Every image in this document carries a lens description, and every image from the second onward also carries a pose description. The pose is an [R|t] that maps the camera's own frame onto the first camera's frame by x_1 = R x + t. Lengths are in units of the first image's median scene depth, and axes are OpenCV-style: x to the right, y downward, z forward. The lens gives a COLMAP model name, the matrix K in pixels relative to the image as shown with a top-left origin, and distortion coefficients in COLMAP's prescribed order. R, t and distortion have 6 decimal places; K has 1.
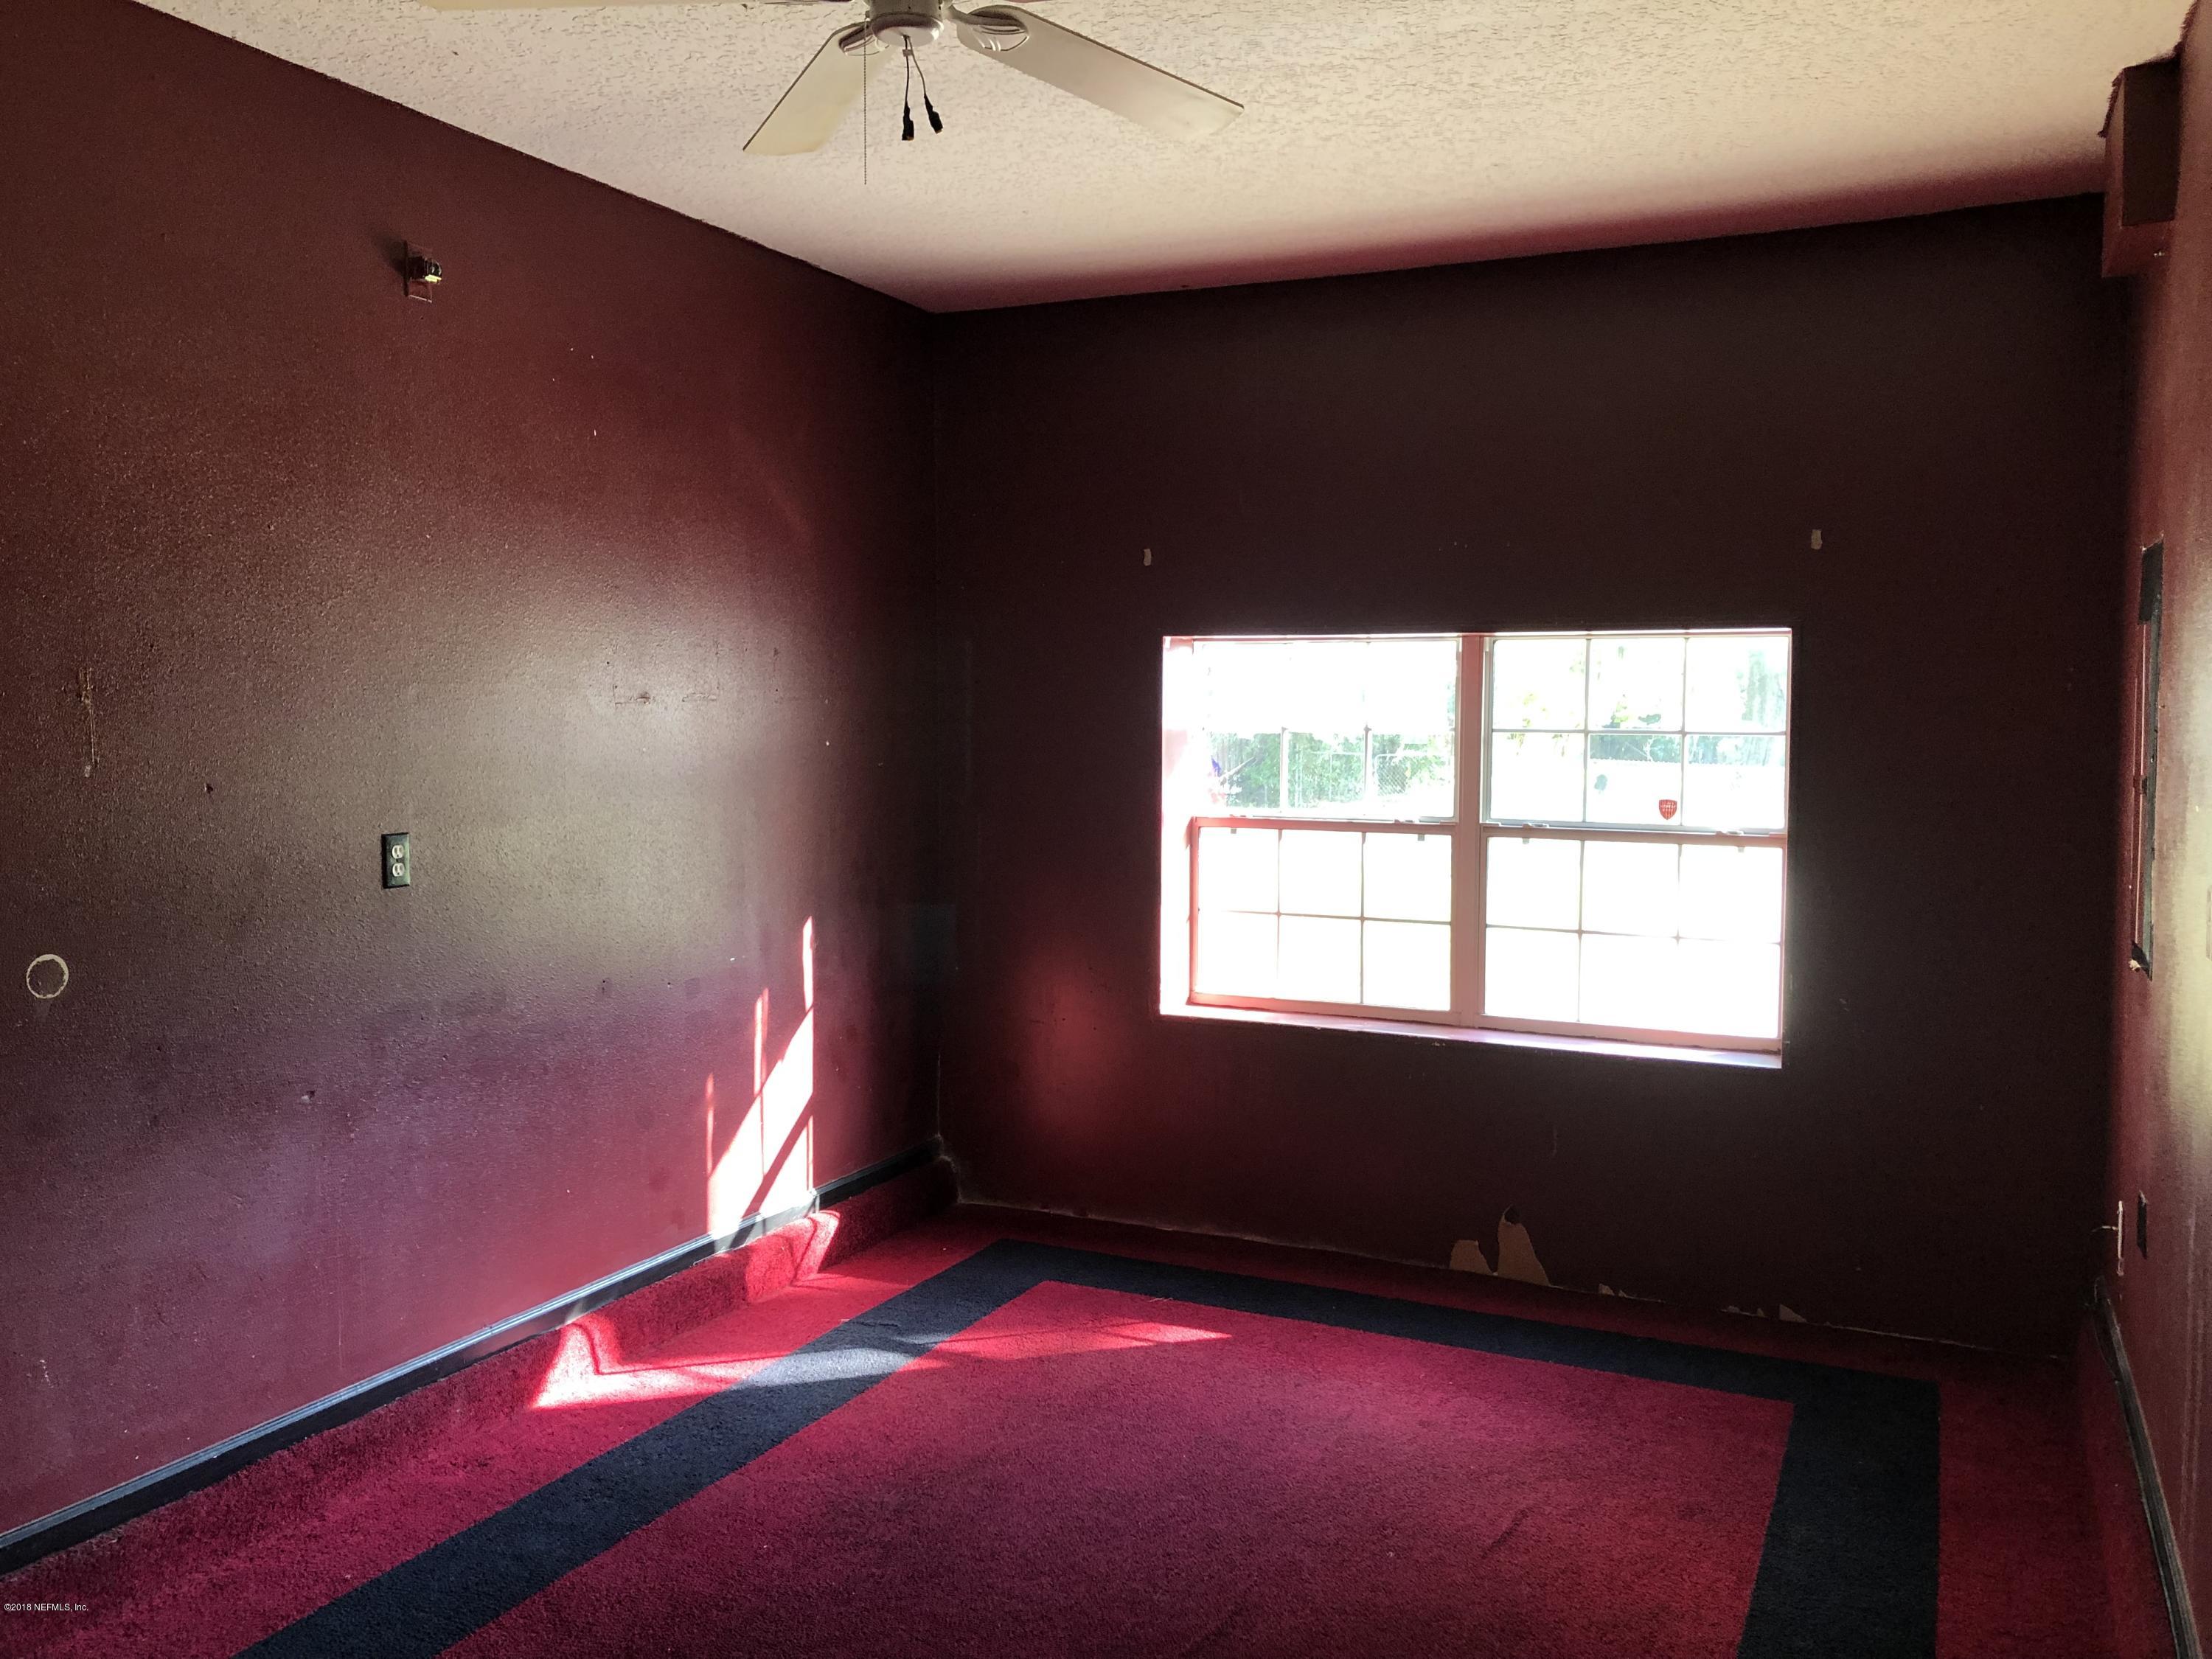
lens RADIAL K [[1840.2, 0, 1105.7], [0, 1840.2, 814.7], [0, 0, 1]] dist [0.048635, -0.045852]
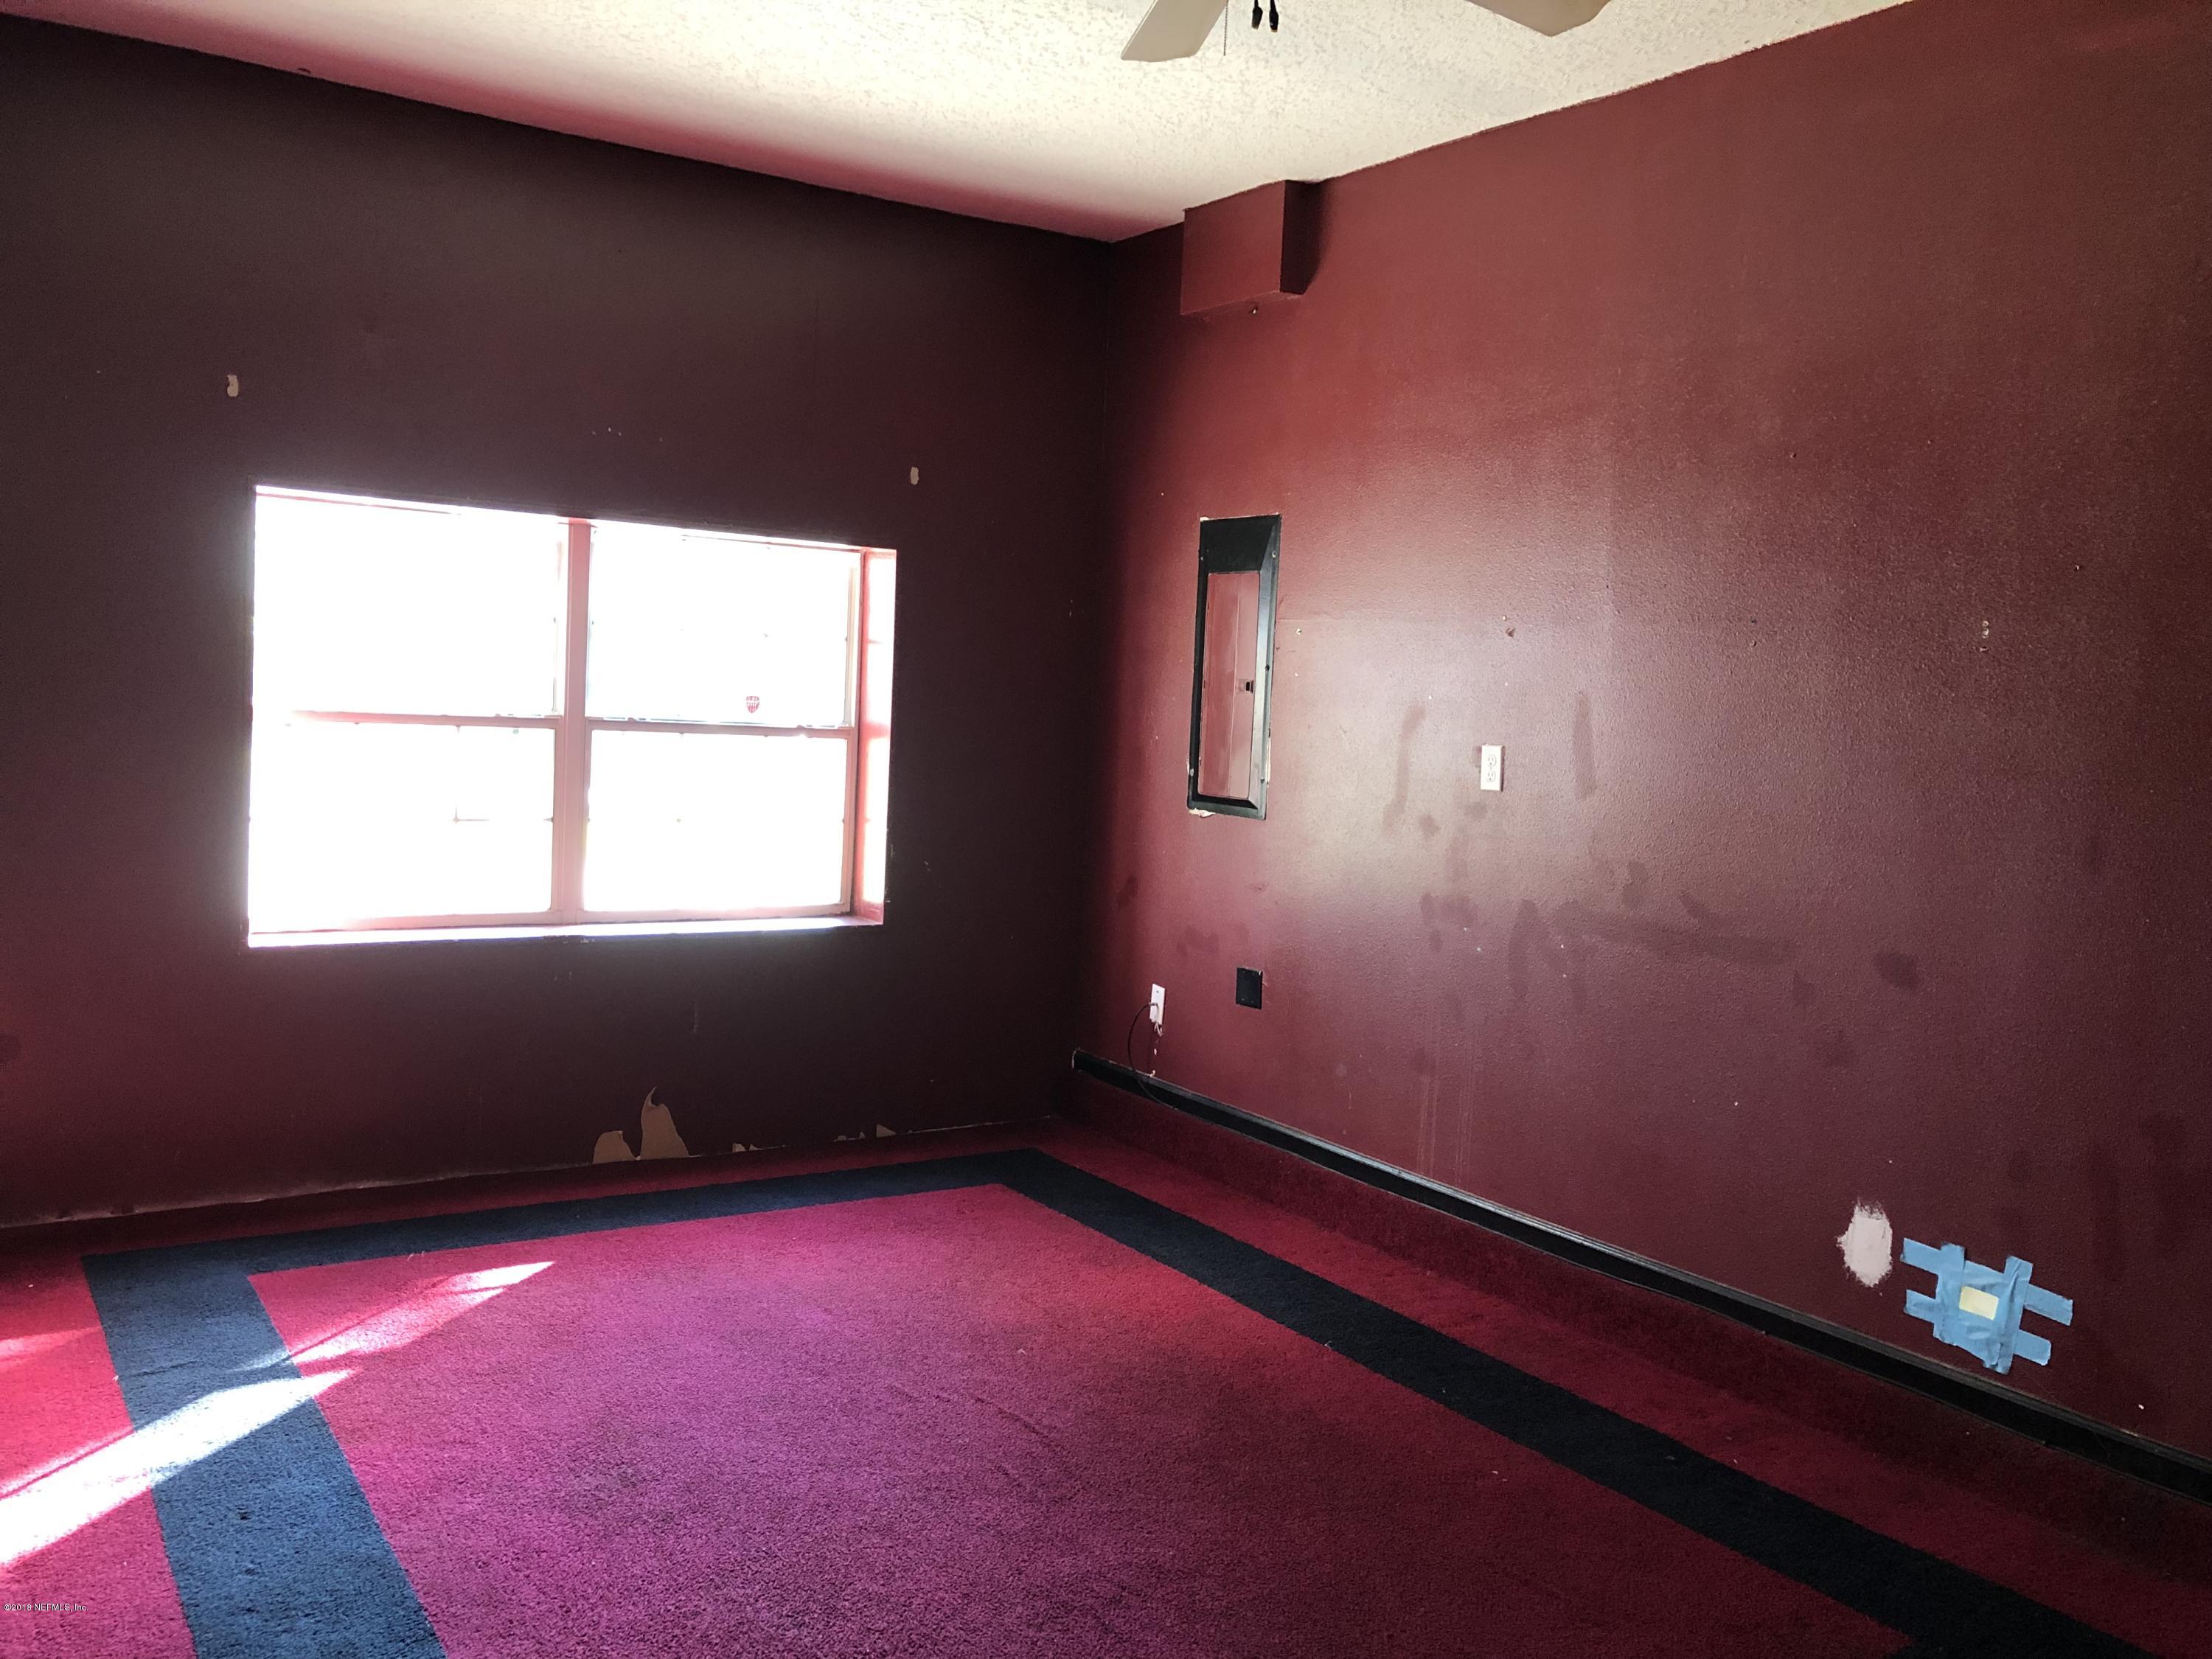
lens RADIAL K [[1840.2, 0, 1104.5], [0, 1840.2, 838.5], [0, 0, 1]] dist [0.048635, -0.045852]
pose [[0.515873, -0.050496, 0.855175, -0.526875], [0.002790, 0.998355, 0.057267, 0.014391], [-0.856660, -0.027156, 0.515165, 0.260582]]
